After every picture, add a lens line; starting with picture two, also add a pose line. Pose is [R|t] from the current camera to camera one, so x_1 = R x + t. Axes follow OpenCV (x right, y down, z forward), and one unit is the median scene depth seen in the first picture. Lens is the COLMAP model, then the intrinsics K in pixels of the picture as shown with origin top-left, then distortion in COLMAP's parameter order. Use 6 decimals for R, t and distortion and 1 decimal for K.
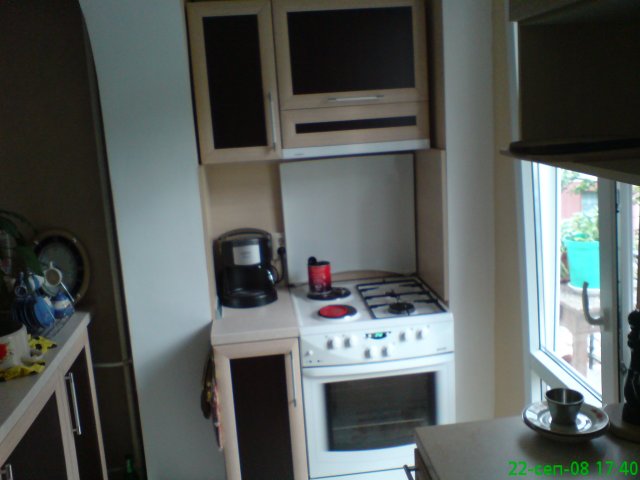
lens RADIAL K [[663.2, 0, 320.0], [0, 663.2, 240.0], [0, 0, 1]] dist [-0.113773, 0.243567]
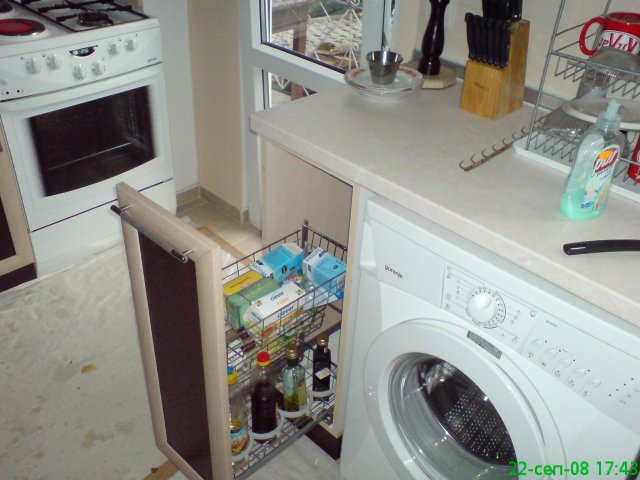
lens RADIAL K [[663.2, 0, 320.0], [0, 663.2, 240.0], [0, 0, 1]] dist [-0.113773, 0.243567]
pose [[0.765818, -0.273781, 0.581865, -0.239205], [0.039843, 0.923304, 0.381997, 0.057789], [-0.641822, -0.269357, 0.717991, 0.125581]]
